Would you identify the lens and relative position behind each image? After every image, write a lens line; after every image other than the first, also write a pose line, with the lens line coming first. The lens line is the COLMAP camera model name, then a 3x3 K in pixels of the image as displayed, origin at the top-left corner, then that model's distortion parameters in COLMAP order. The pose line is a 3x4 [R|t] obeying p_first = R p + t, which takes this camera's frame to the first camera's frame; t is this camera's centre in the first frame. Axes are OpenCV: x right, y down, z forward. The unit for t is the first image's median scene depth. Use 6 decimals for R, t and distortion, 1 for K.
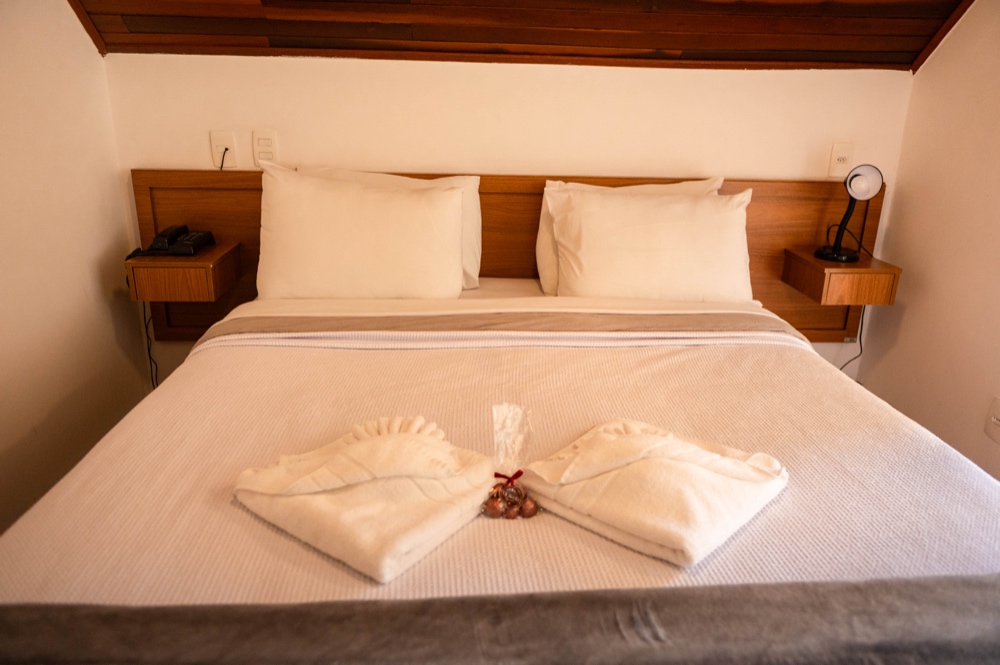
lens RADIAL K [[690.5, 0, 510.5], [0, 690.5, 335.8], [0, 0, 1]] dist [-0.009628, -0.004274]
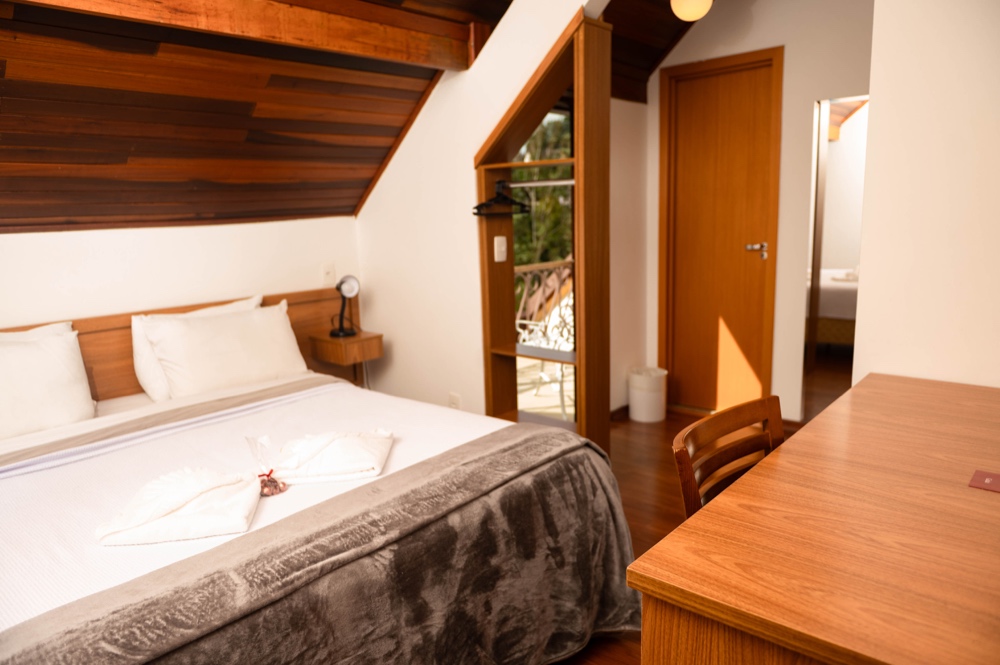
lens RADIAL K [[690.5, 0, 509.6], [0, 690.5, 330.2], [0, 0, 1]] dist [-0.009628, -0.004274]
pose [[0.711112, -0.168421, 0.682608, -0.794056], [0.258566, 0.965491, -0.031146, 0.053575], [-0.653806, 0.198647, 0.730121, -0.954706]]
